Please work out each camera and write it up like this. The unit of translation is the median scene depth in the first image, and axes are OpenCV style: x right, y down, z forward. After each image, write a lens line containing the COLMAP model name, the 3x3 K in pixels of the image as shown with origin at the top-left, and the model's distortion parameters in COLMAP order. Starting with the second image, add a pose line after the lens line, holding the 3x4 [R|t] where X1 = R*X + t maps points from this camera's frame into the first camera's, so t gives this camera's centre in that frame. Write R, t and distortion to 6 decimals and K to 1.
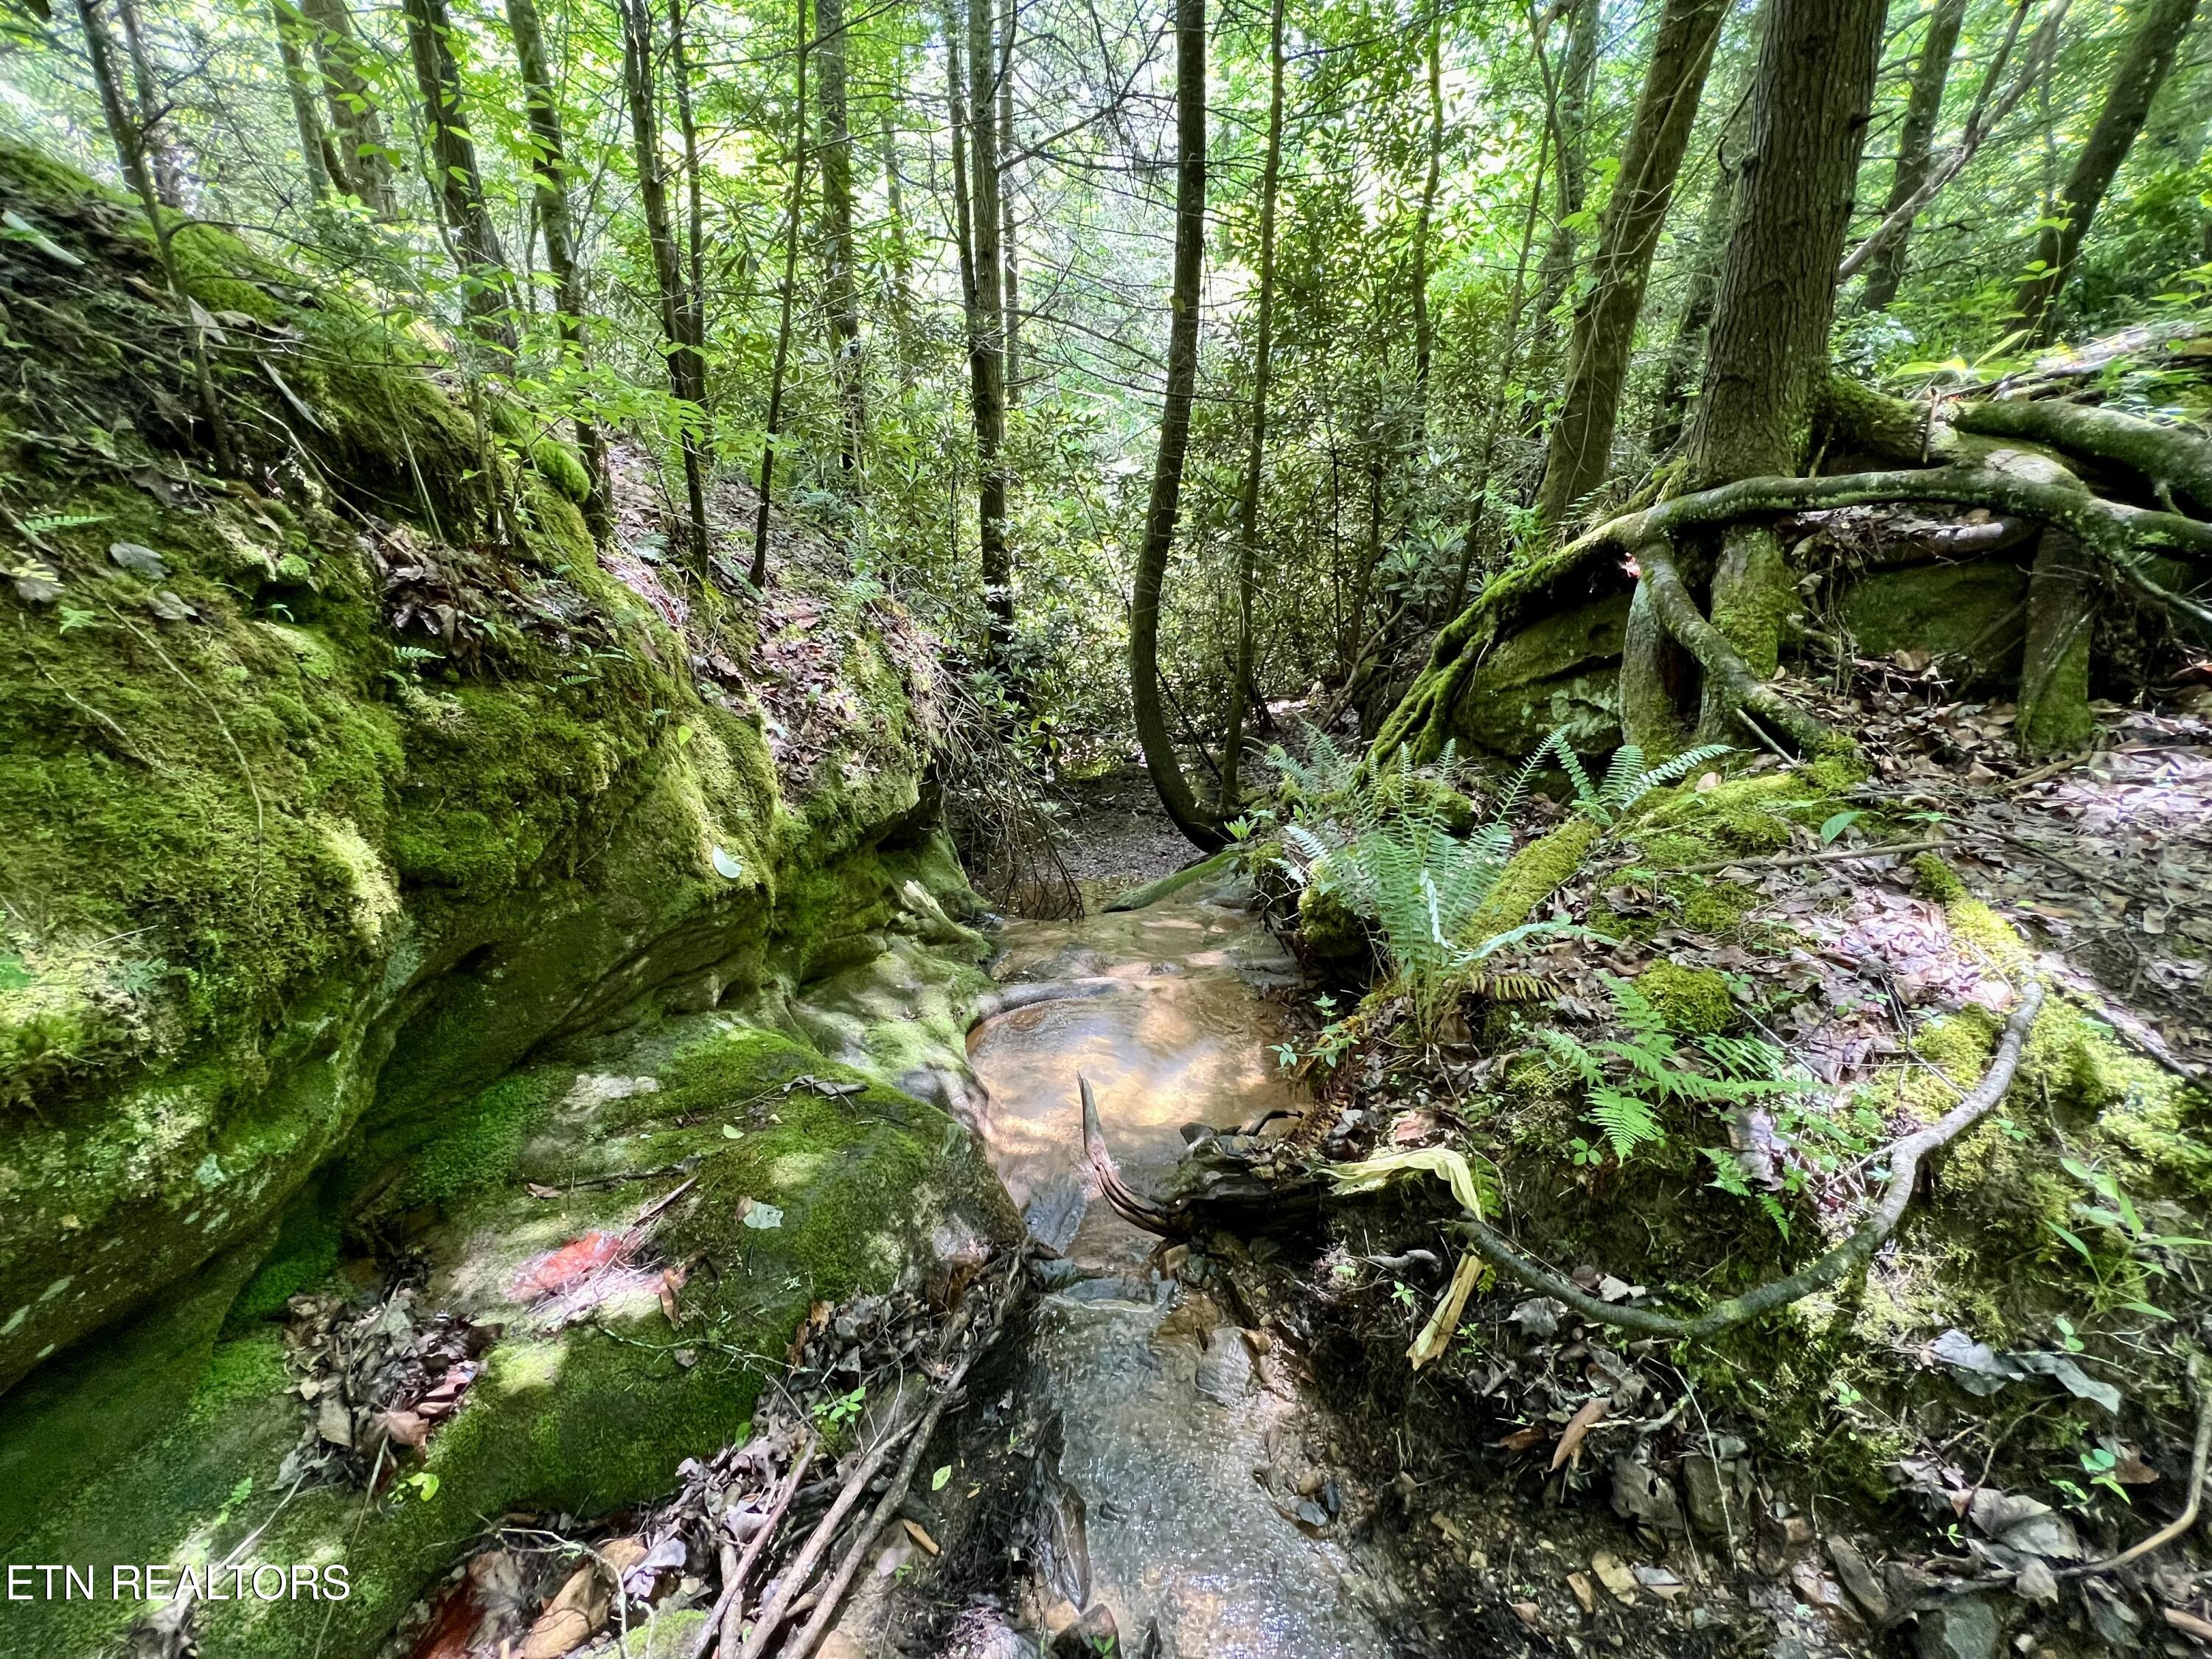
lens RADIAL K [[886.1, 0, 1106.0], [0, 886.1, 829.5], [0, 0, 1]] dist [0.001740, -0.000228]
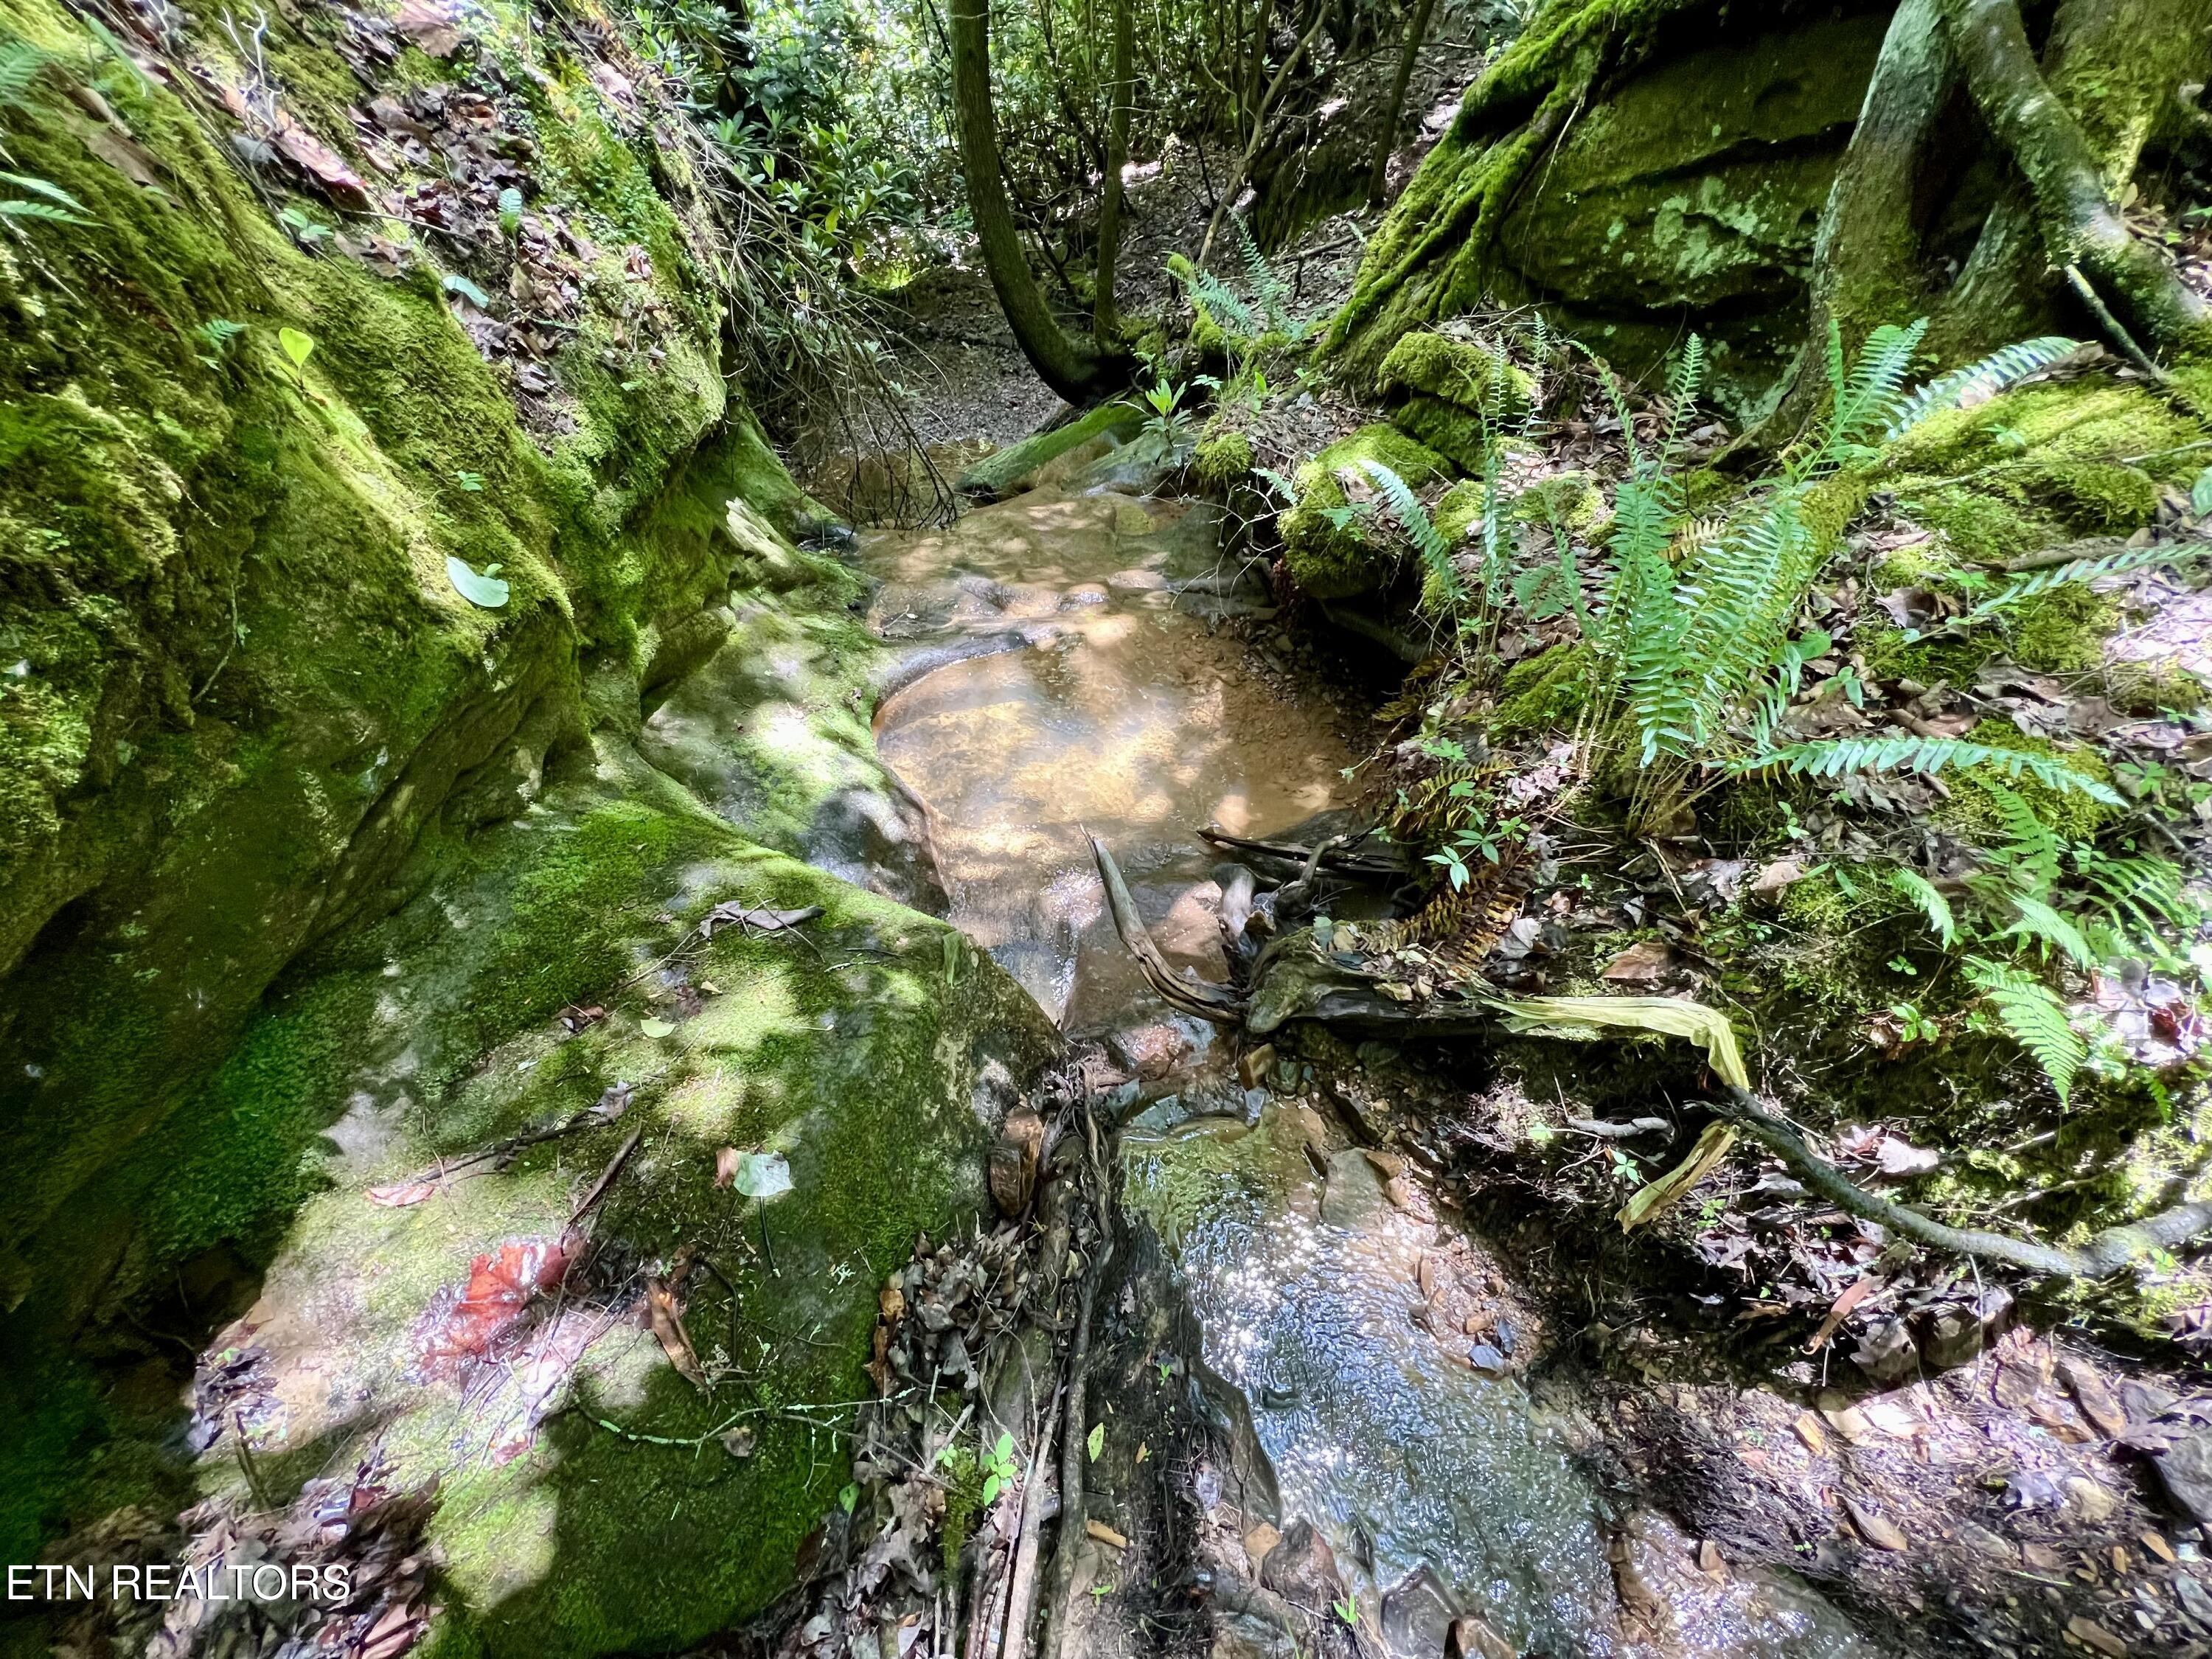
lens RADIAL K [[886.1, 0, 1106.0], [0, 886.1, 829.5], [0, 0, 1]] dist [0.001740, -0.000228]
pose [[0.976834, -0.131543, 0.168798, -0.183700], [0.032348, 0.870473, 0.491153, -0.133039], [-0.211541, -0.474314, 0.854562, 0.427201]]
